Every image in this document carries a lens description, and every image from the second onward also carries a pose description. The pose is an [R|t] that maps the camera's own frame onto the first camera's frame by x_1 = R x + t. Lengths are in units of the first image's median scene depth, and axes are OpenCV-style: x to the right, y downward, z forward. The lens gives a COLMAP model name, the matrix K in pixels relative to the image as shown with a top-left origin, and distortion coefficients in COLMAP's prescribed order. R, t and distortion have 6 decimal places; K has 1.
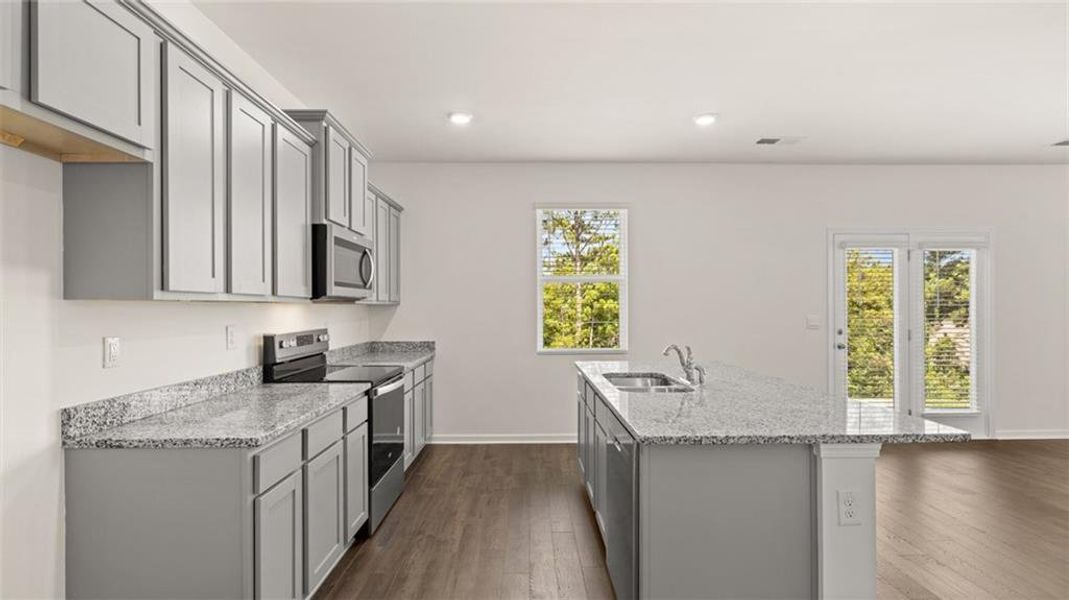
lens RADIAL K [[503.8, 0, 548.8], [0, 503.8, 299.9], [0, 0, 1]] dist [0.000808, 0.000160]
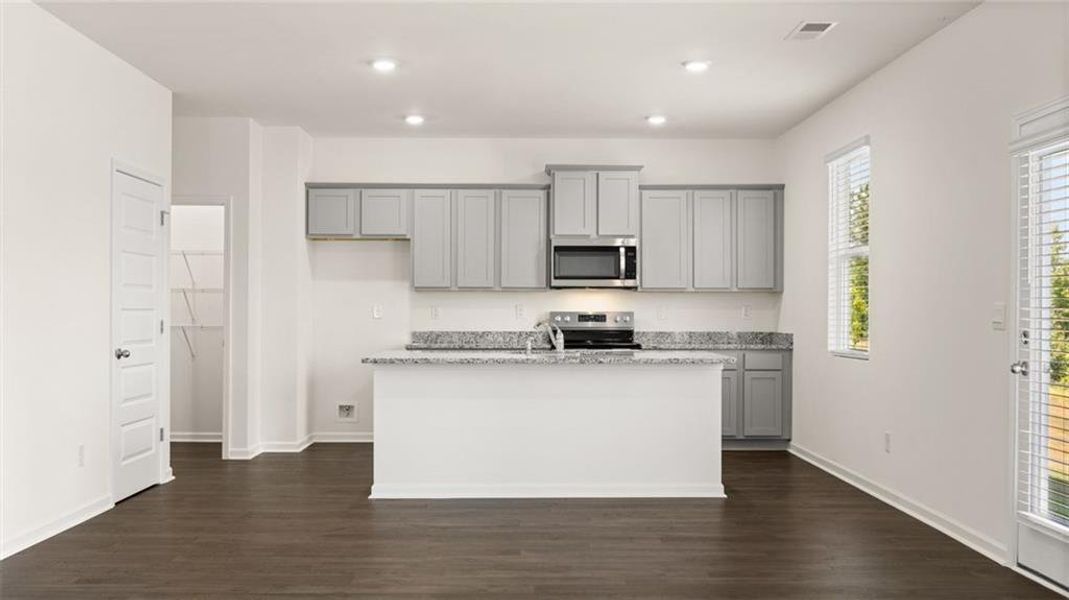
lens RADIAL K [[1048.9, 0, 534.5], [0, 1048.9, 300.0], [0, 0, 1]] dist [-0.003390, -0.003076]
pose [[-0.032674, -0.016319, -0.999333, 2.691126], [0.011998, 0.999788, -0.016719, 0.085695], [0.999394, -0.012536, -0.032471, 1.059150]]
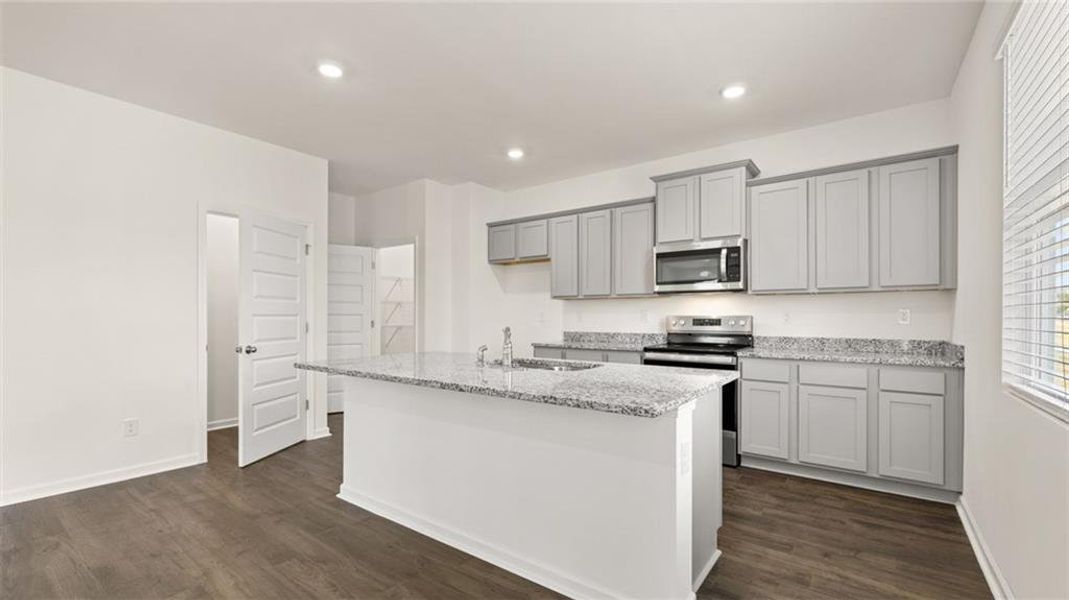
lens RADIAL K [[455.0, 0, 530.2], [0, 455.0, 314.5], [0, 0, 1]] dist [-0.001959, -0.000129]
pose [[-0.638537, -0.006466, -0.769564, 0.918775], [0.008268, 0.999849, -0.015261, 0.082947], [0.769547, -0.016108, -0.638387, 1.620182]]
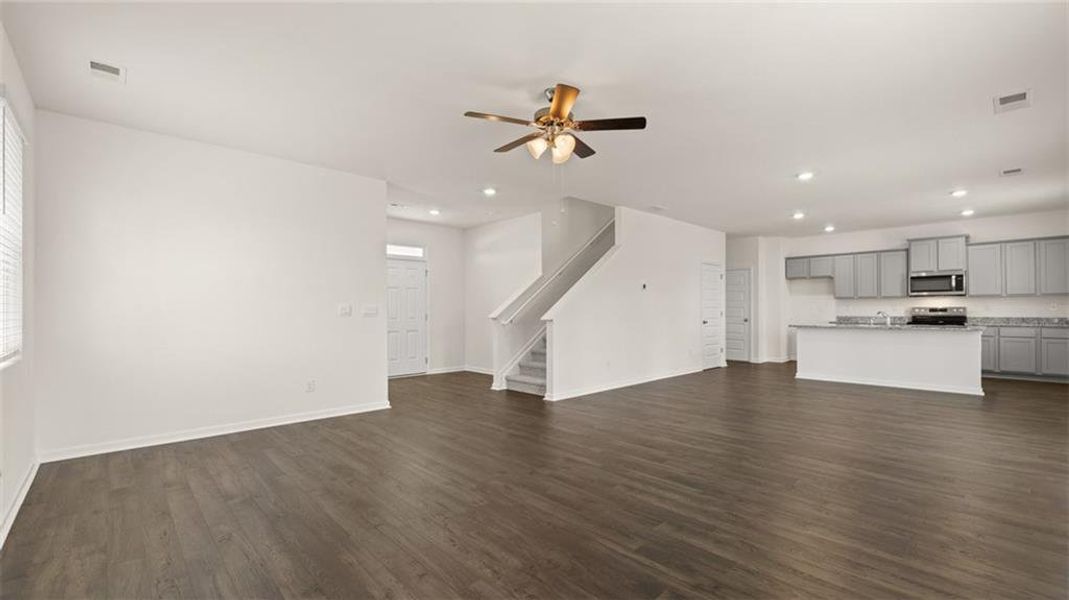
lens RADIAL K [[448.2, 0, 529.2], [0, 448.2, 305.9], [0, 0, 1]] dist [-0.002596, -0.000423]
pose [[-0.766494, -0.004713, -0.642234, 3.290924], [0.010380, 0.999752, -0.019724, 0.091286], [0.642167, -0.021785, -0.766255, 1.642488]]
